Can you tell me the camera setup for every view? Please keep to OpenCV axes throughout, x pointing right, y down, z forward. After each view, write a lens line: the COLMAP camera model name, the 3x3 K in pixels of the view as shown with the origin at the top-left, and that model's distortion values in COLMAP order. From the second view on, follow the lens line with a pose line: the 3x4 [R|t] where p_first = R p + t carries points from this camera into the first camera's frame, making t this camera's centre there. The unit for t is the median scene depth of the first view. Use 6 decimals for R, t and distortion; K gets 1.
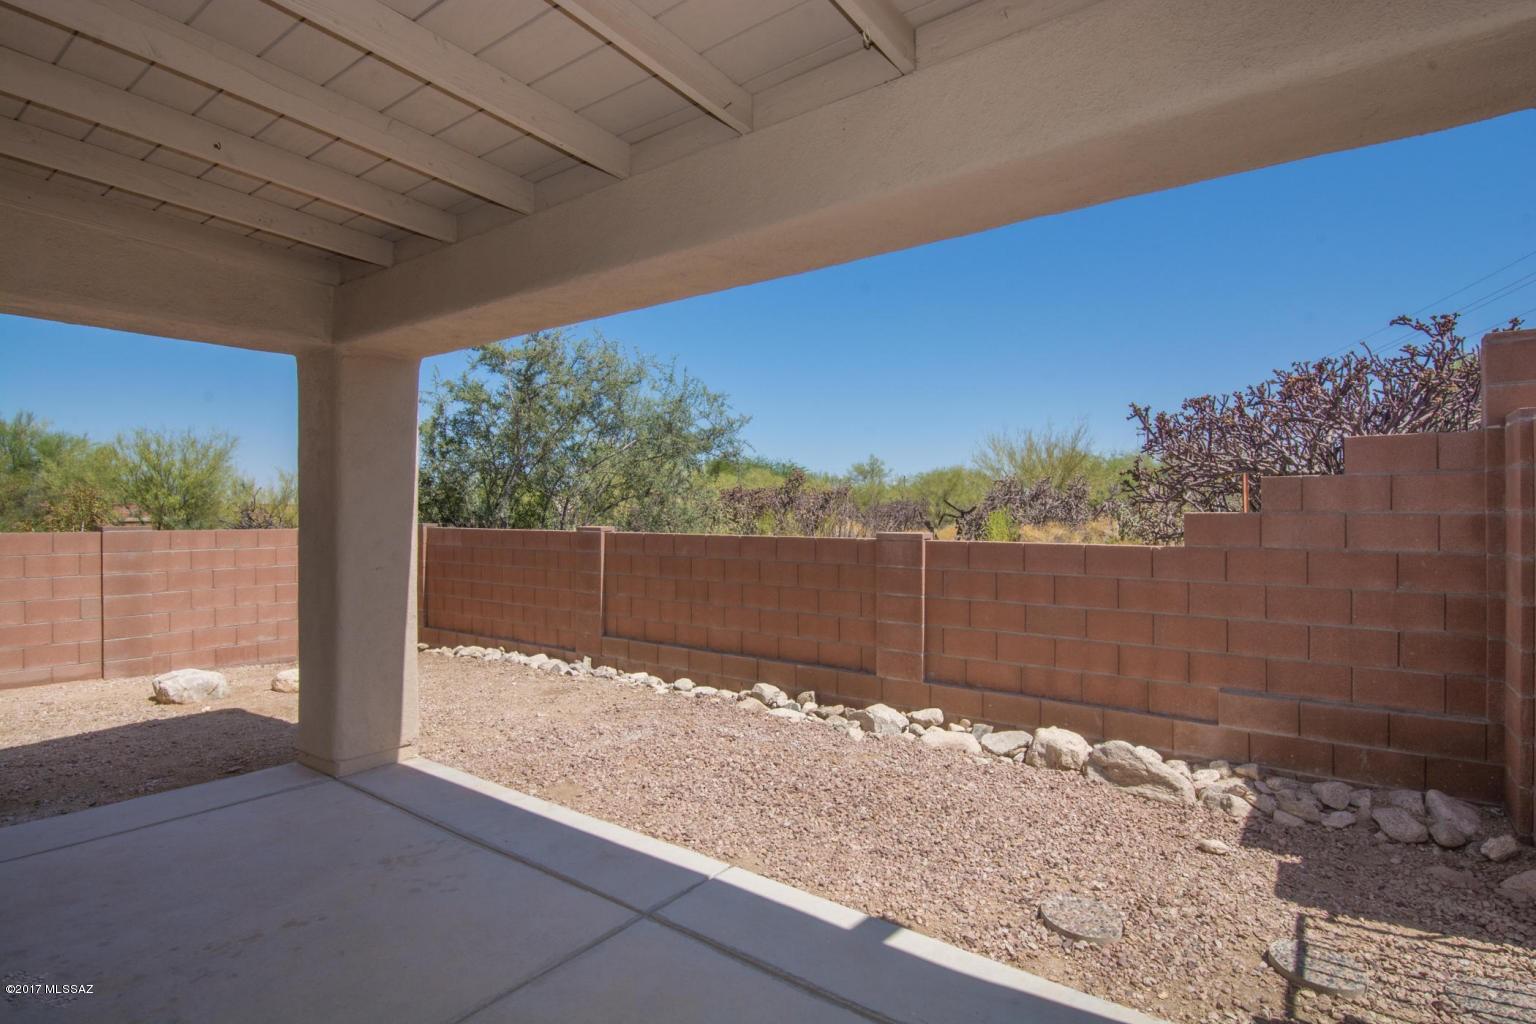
lens RADIAL K [[767.0, 0, 768.0], [0, 767.0, 512.0], [0, 0, 1]] dist [-0.003847, -0.000676]
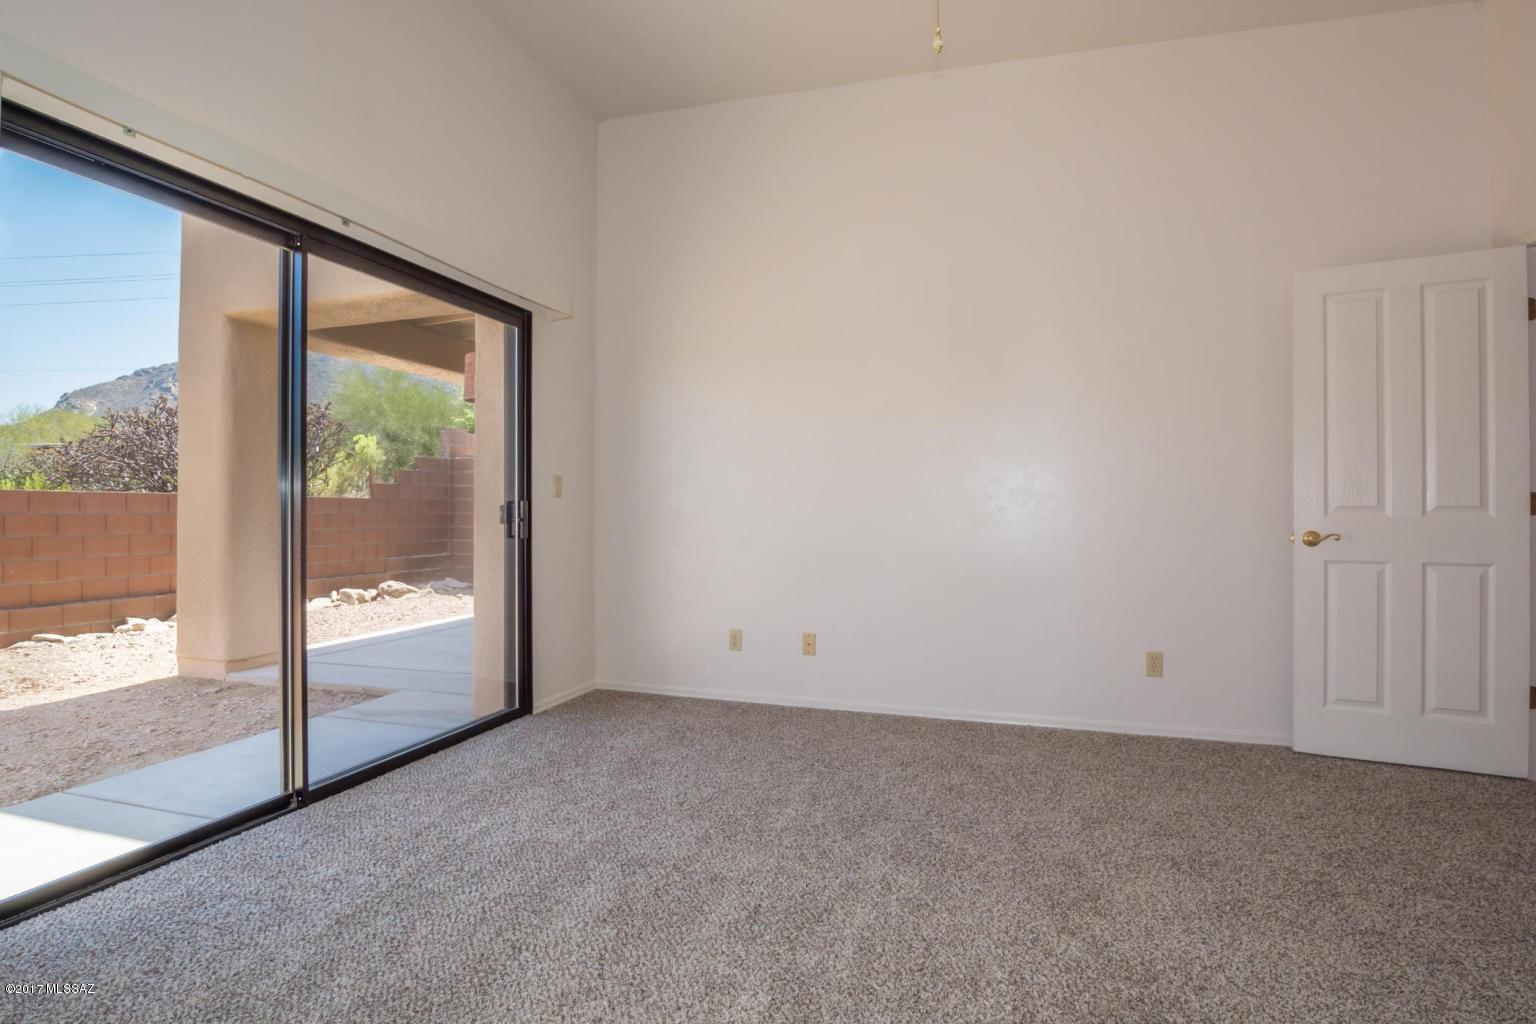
lens RADIAL K [[717.1, 0, 768.0], [0, 717.1, 512.0], [0, 0, 1]] dist [-0.000901, -0.000151]
pose [[-0.299109, -0.004931, 0.954206, -1.759804], [-0.001506, 0.999988, 0.004695, 0.072418], [-0.954218, -0.000032, -0.299113, 0.514441]]
